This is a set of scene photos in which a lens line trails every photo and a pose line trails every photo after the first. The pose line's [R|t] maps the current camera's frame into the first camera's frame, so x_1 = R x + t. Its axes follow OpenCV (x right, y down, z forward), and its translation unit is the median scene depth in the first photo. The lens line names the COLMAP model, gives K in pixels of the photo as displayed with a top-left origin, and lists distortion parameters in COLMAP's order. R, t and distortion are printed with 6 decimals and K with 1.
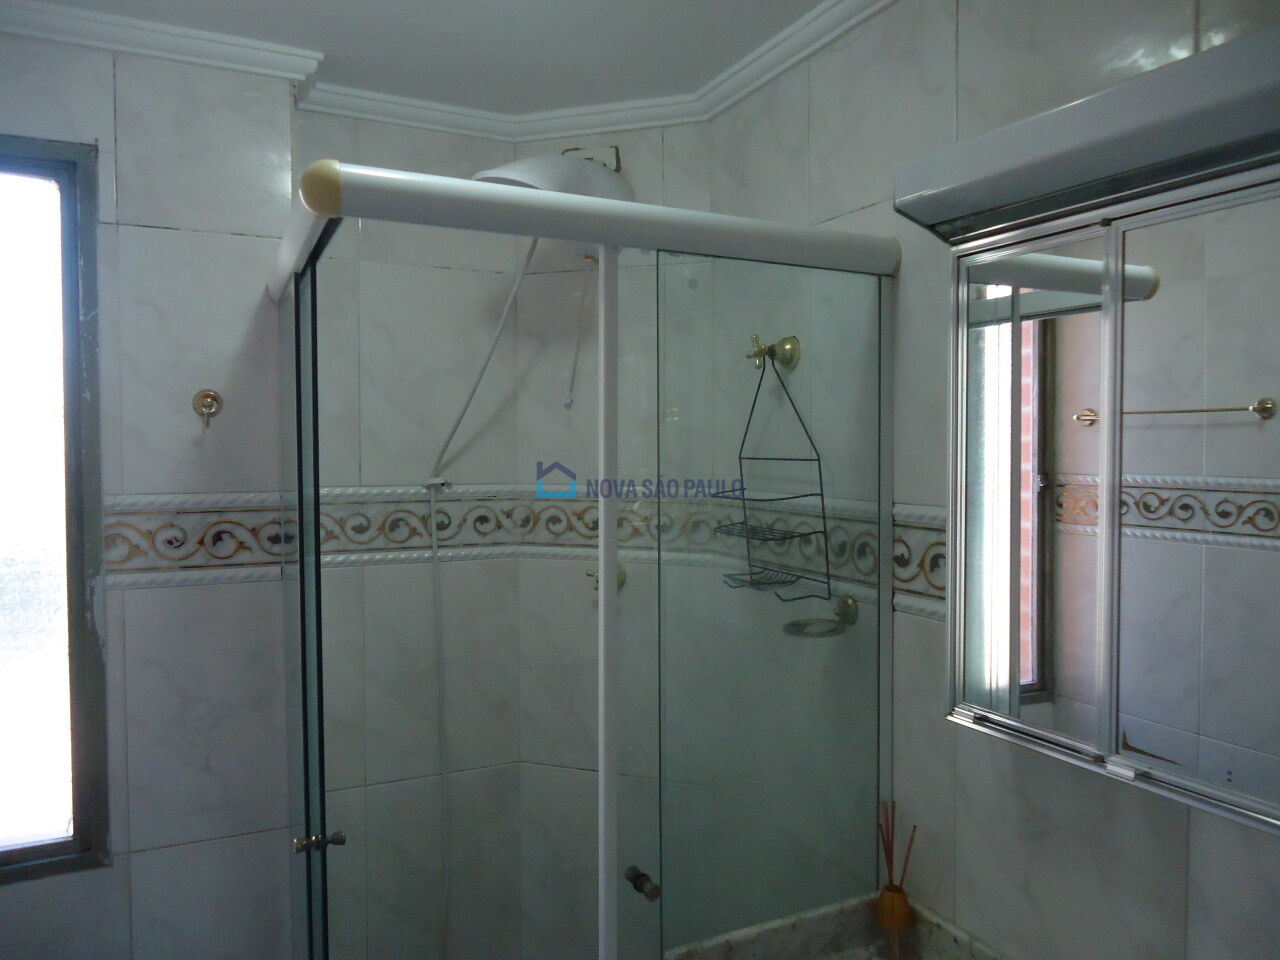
lens RADIAL K [[926.3, 0, 639.6], [0, 926.3, 477.8], [0, 0, 1]] dist [-0.013766, 0.009693]
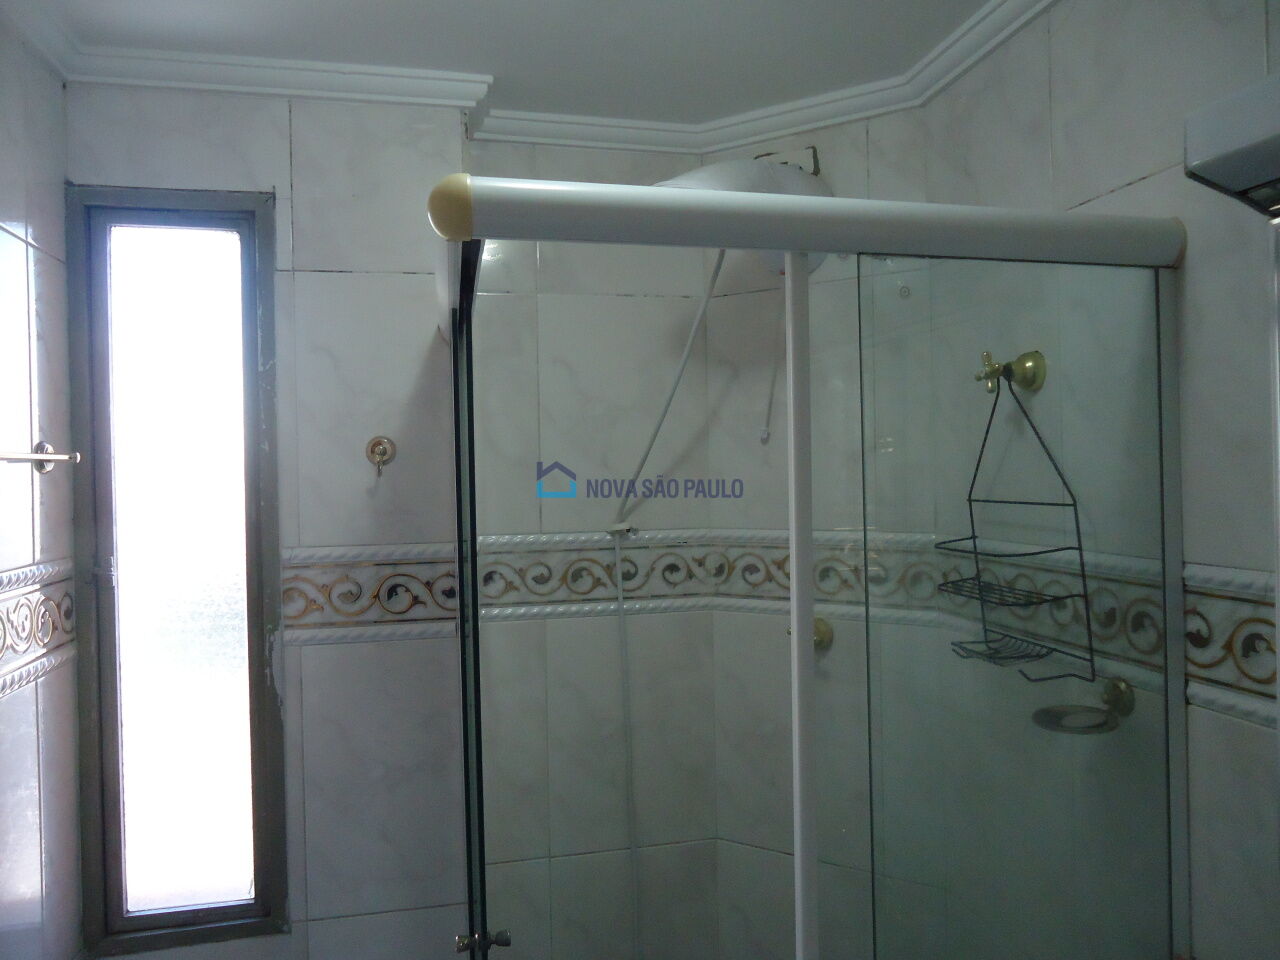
lens RADIAL K [[926.3, 0, 637.8], [0, 926.3, 478.6], [0, 0, 1]] dist [-0.013766, 0.009693]
pose [[0.972843, -0.017606, -0.230796, 0.011556], [0.011468, 0.999545, -0.027913, -0.022911], [0.231182, 0.024508, 0.972602, 0.135926]]
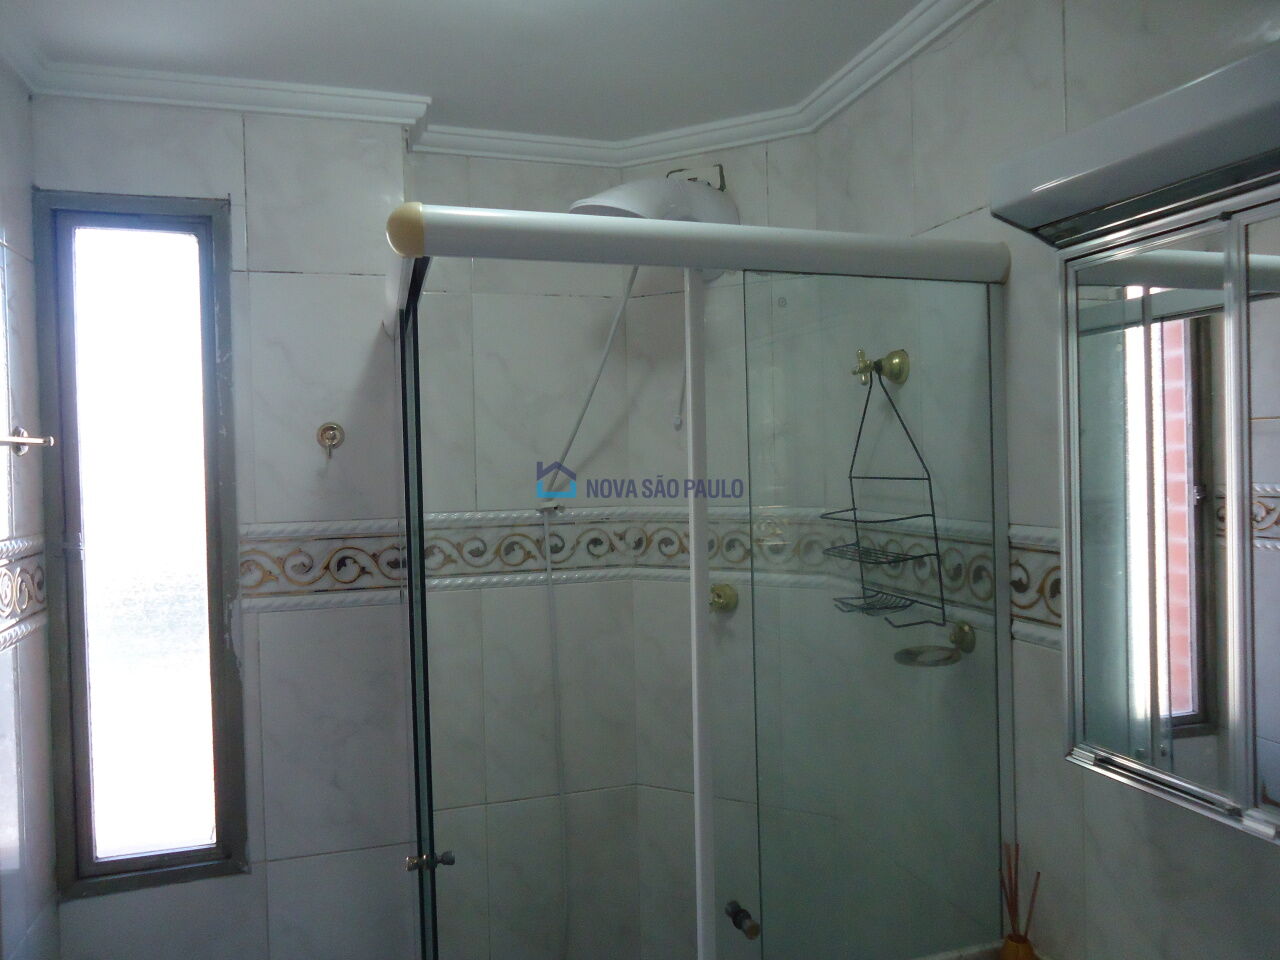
lens RADIAL K [[926.3, 0, 637.4], [0, 926.3, 477.9], [0, 0, 1]] dist [-0.013766, 0.009693]
pose [[0.987628, -0.019654, -0.155581, 0.043180], [0.017280, 0.999713, -0.016592, -0.009171], [0.155863, 0.013698, 0.987684, 0.013101]]
